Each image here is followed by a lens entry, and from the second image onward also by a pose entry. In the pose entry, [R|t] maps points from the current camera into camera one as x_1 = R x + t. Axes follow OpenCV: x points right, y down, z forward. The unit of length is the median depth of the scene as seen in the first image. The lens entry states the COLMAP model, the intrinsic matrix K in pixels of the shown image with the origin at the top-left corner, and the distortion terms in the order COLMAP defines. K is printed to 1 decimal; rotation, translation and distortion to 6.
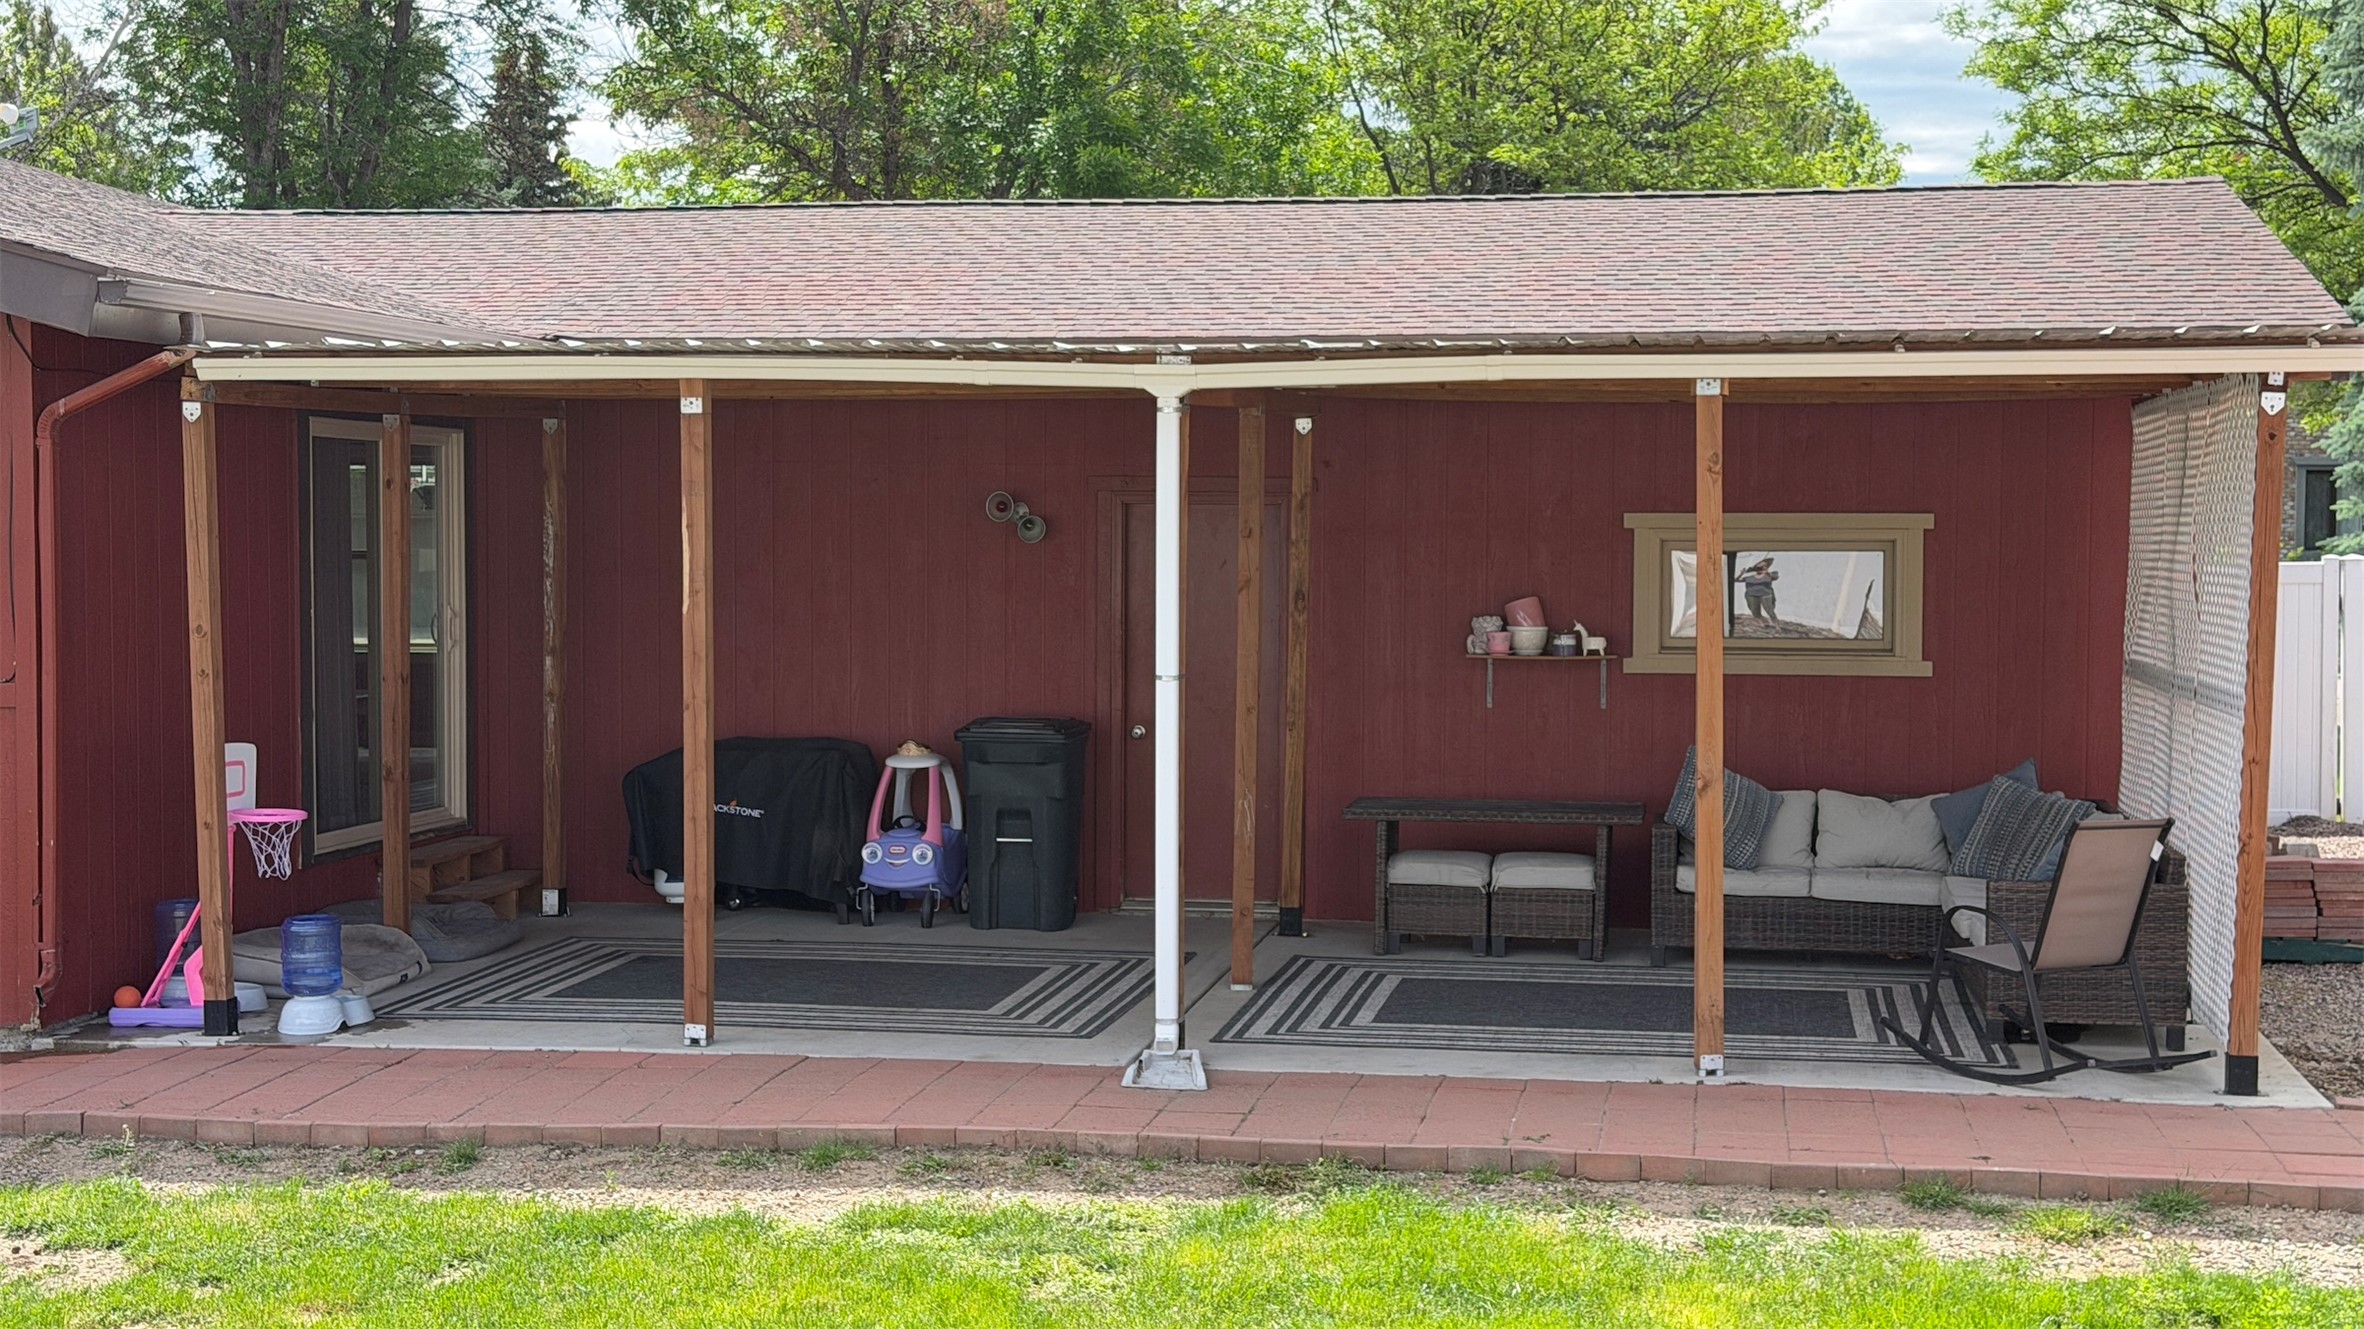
lens RADIAL K [[3289.7, 0, 1172.9], [0, 3289.7, 674.8], [0, 0, 1]] dist [0.151793, -0.016863]
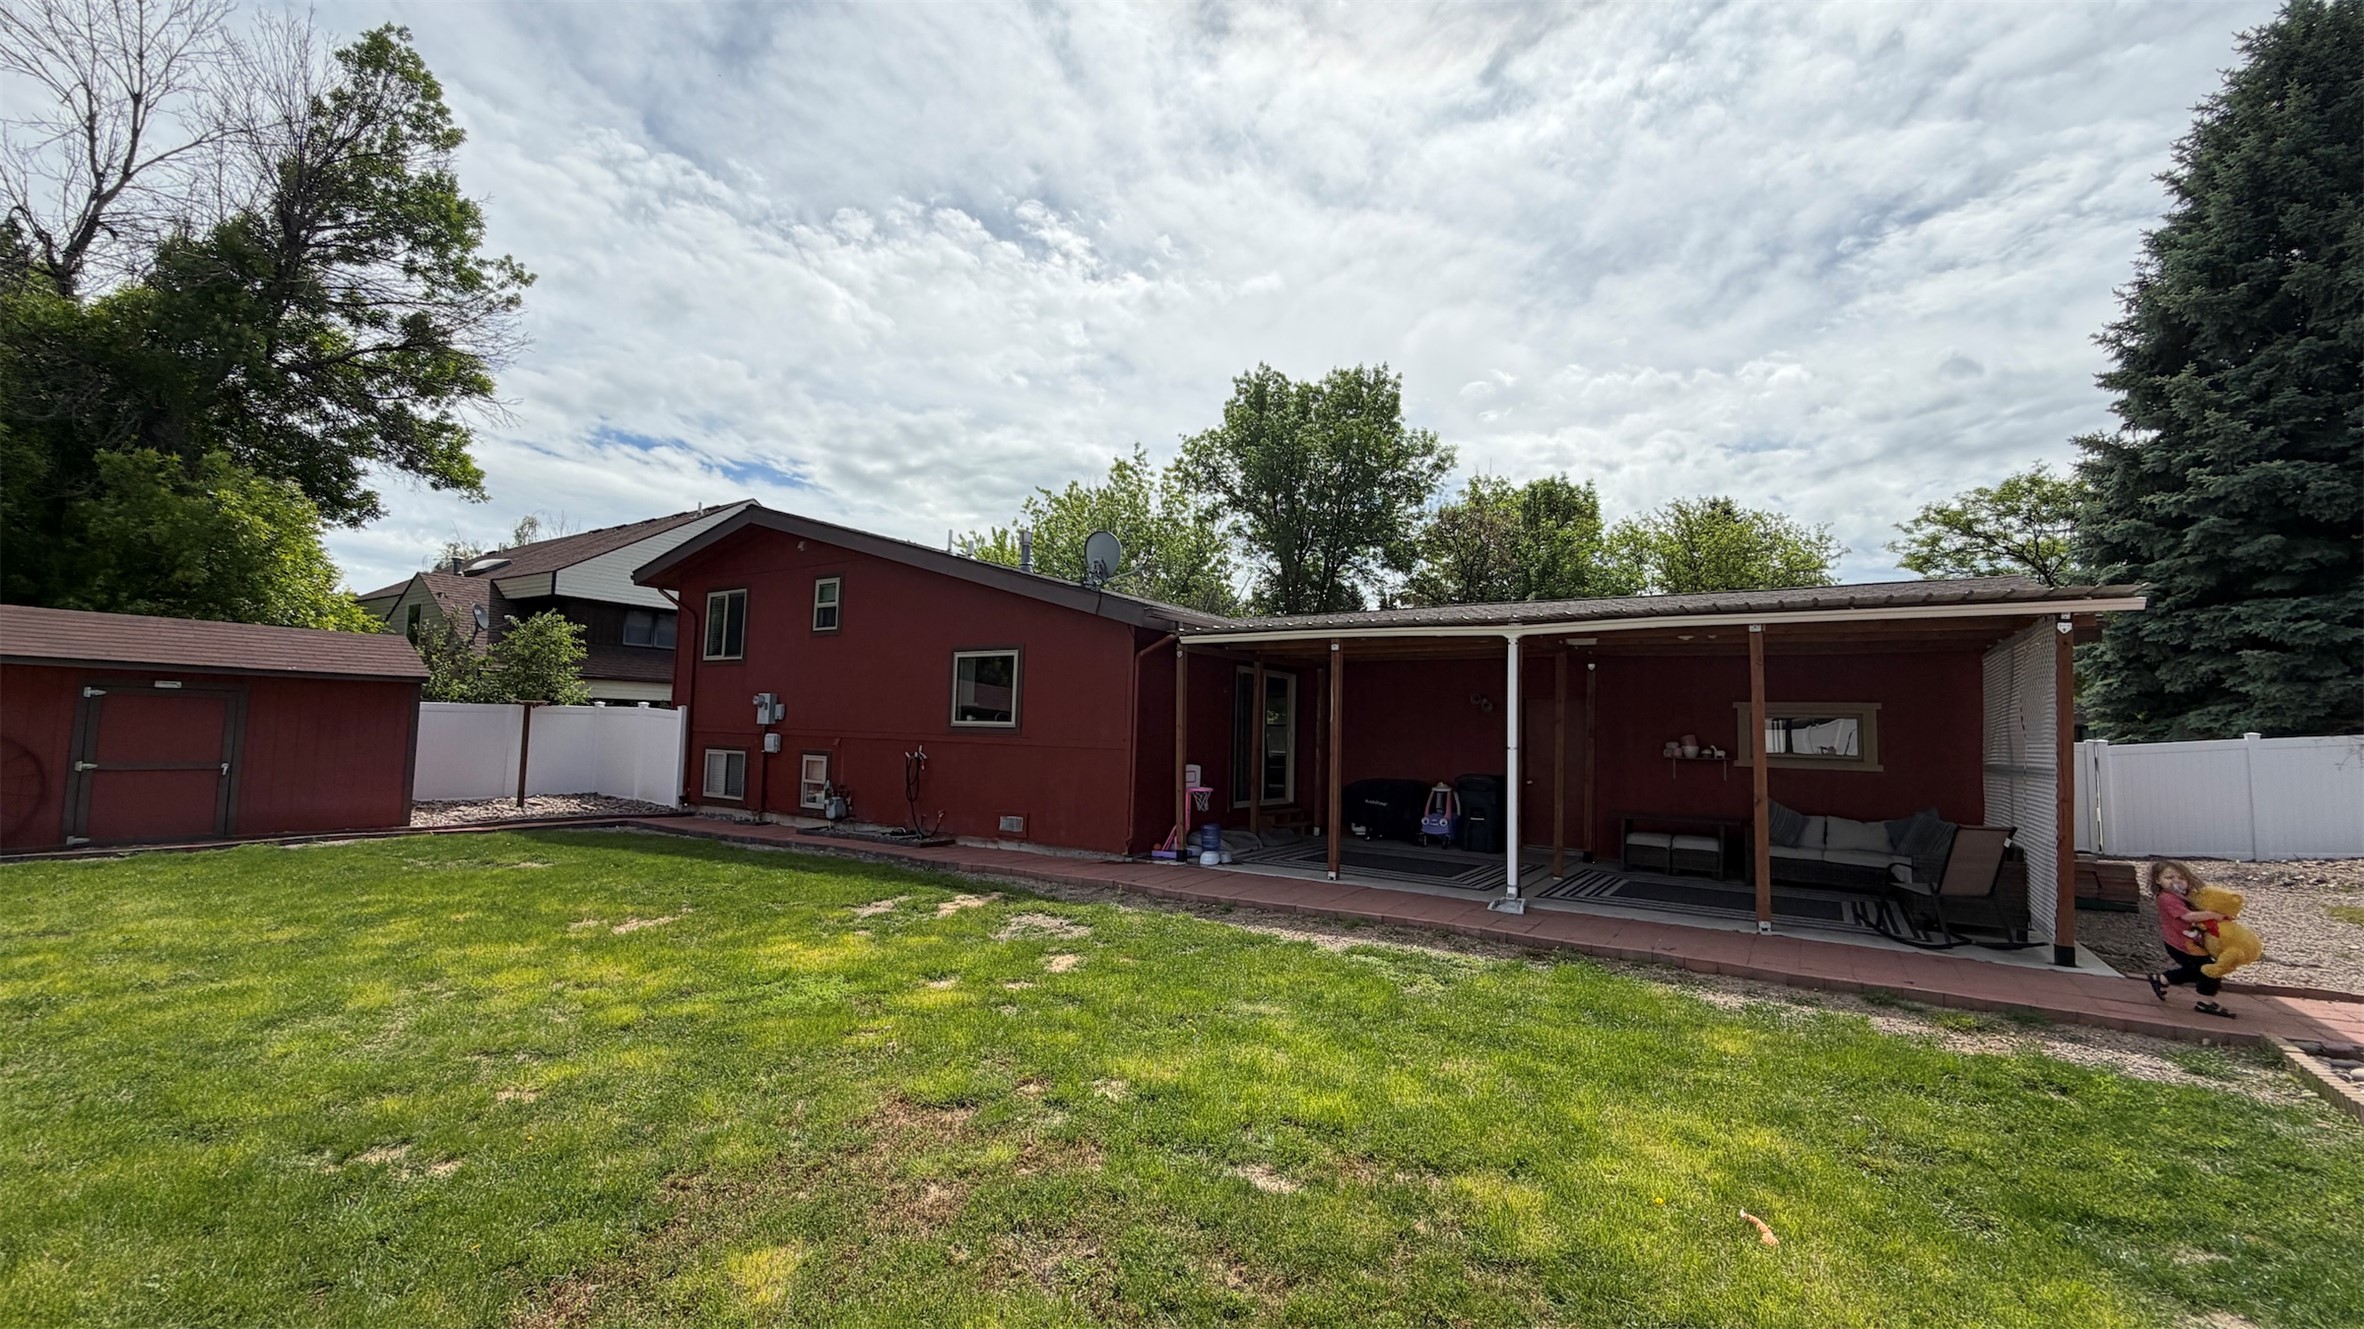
lens RADIAL K [[943.1, 0, 1174.7], [0, 943.1, 667.6], [0, 0, 1]] dist [0.000284, 0.000274]
pose [[0.909515, -0.006908, -0.415613, 0.062155], [-0.044565, 0.992478, -0.114021, 0.032603], [0.413274, 0.122226, 0.902366, 0.221392]]
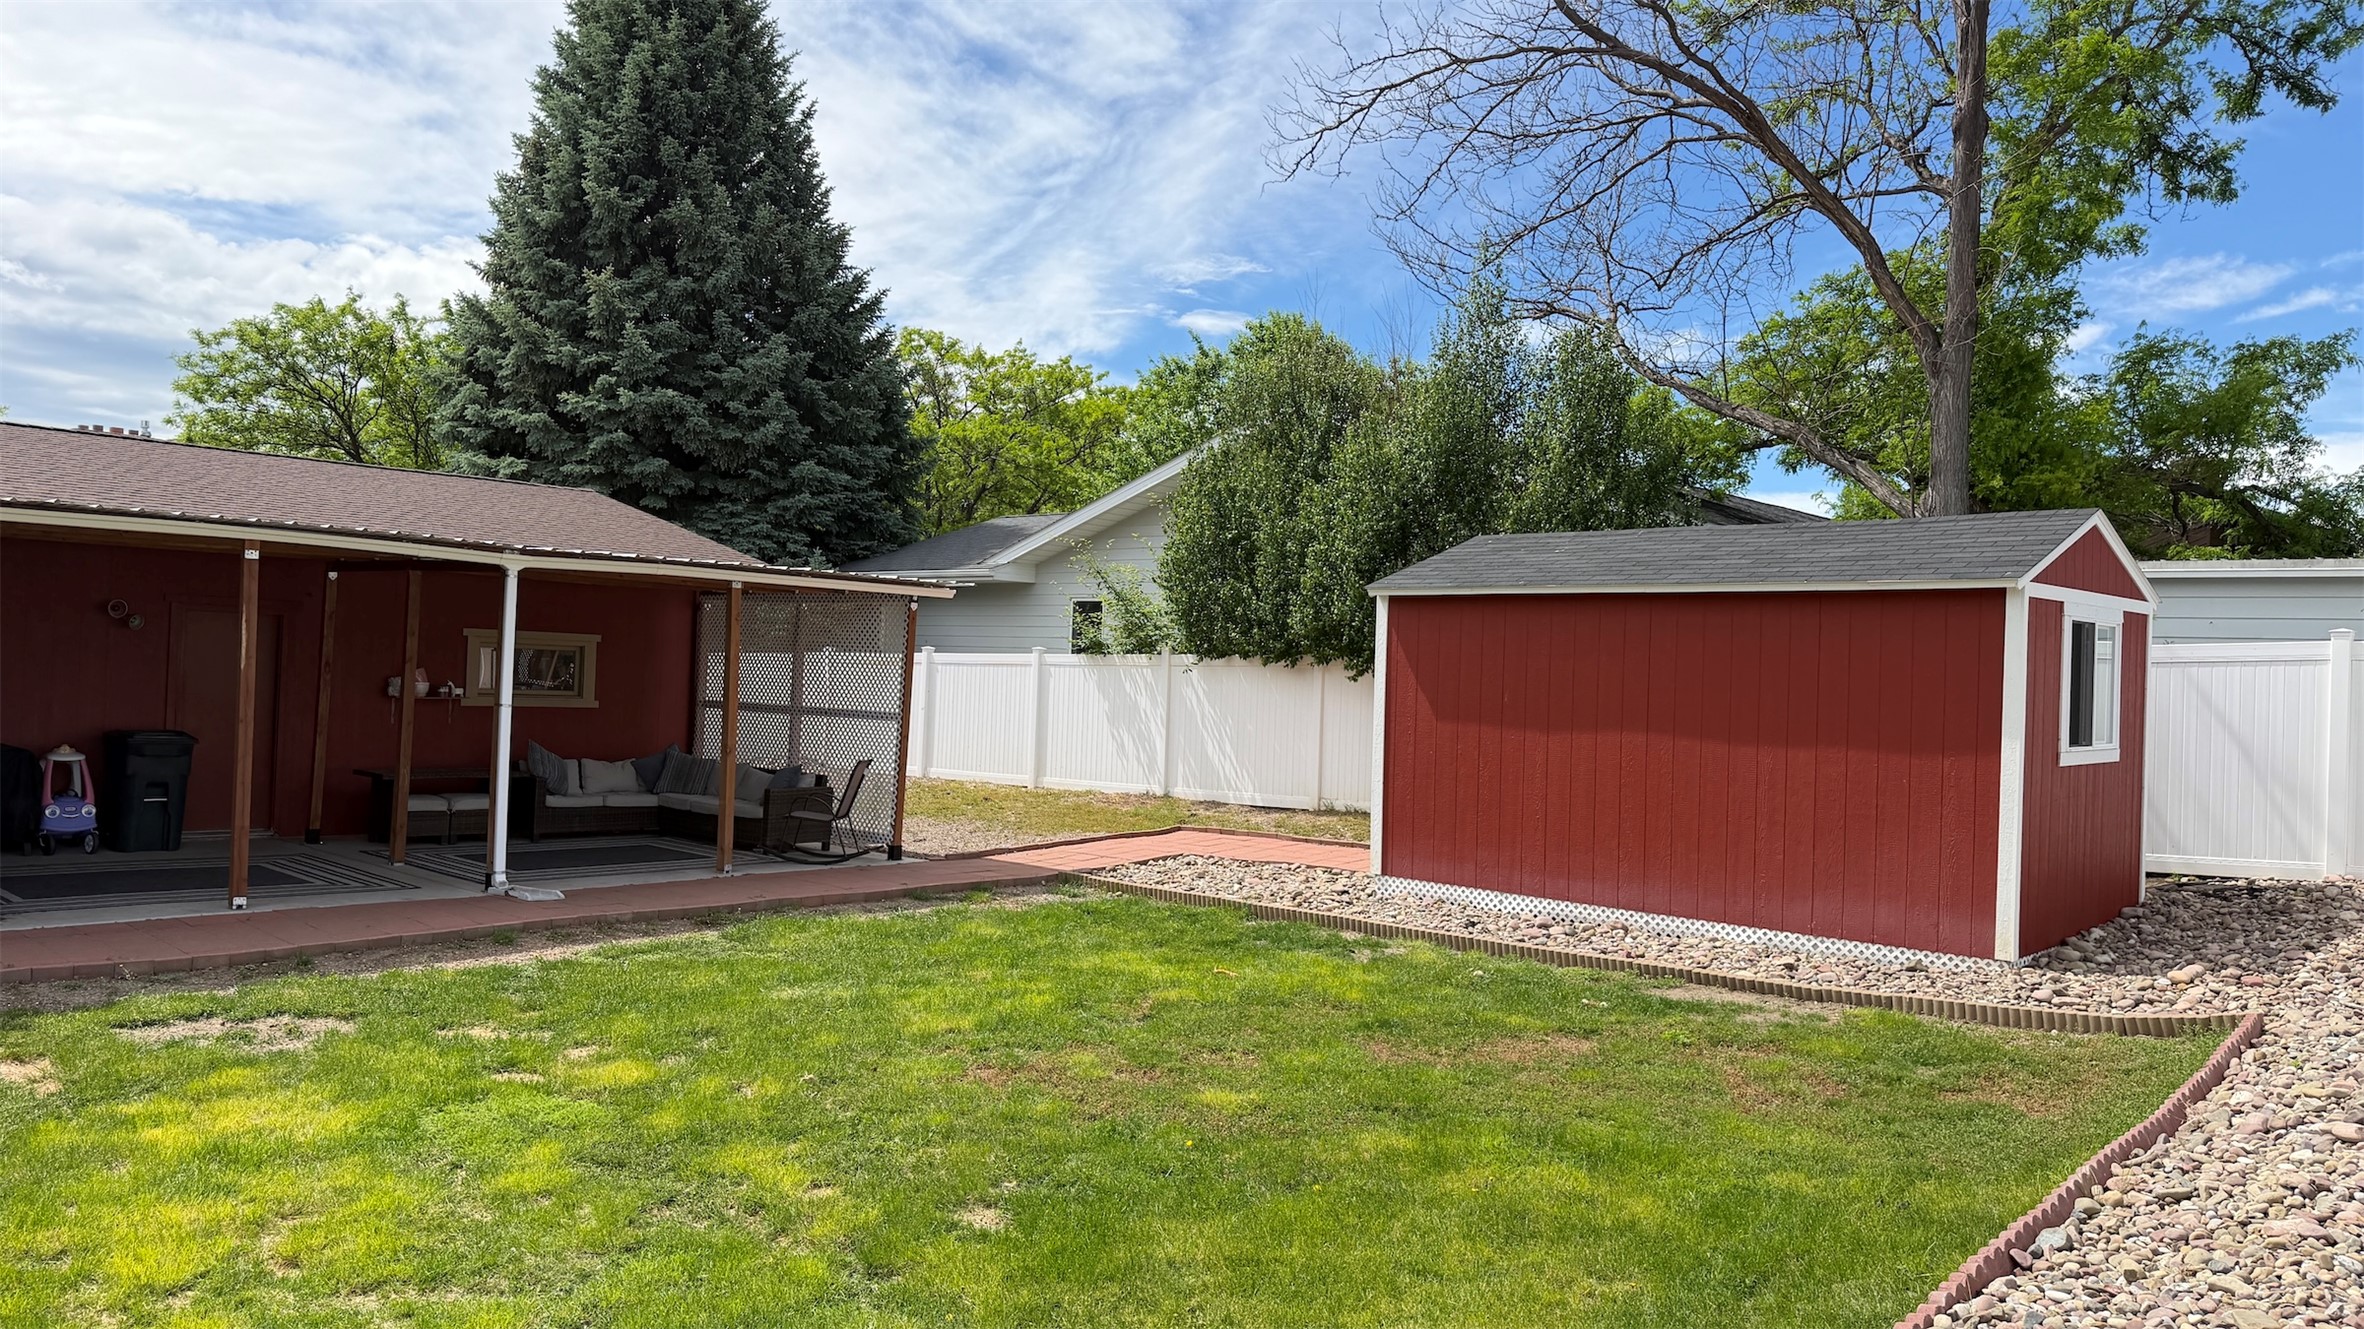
lens RADIAL K [[1637.2, 0, 1195.9], [0, 1637.2, 672.9], [0, 0, 1]] dist [0.101388, -0.174364]
pose [[0.540355, 0.020135, 0.841196, -0.622084], [0.000959, 0.999698, -0.024545, 0.006236], [-0.841437, 0.014070, 0.540172, 0.070876]]
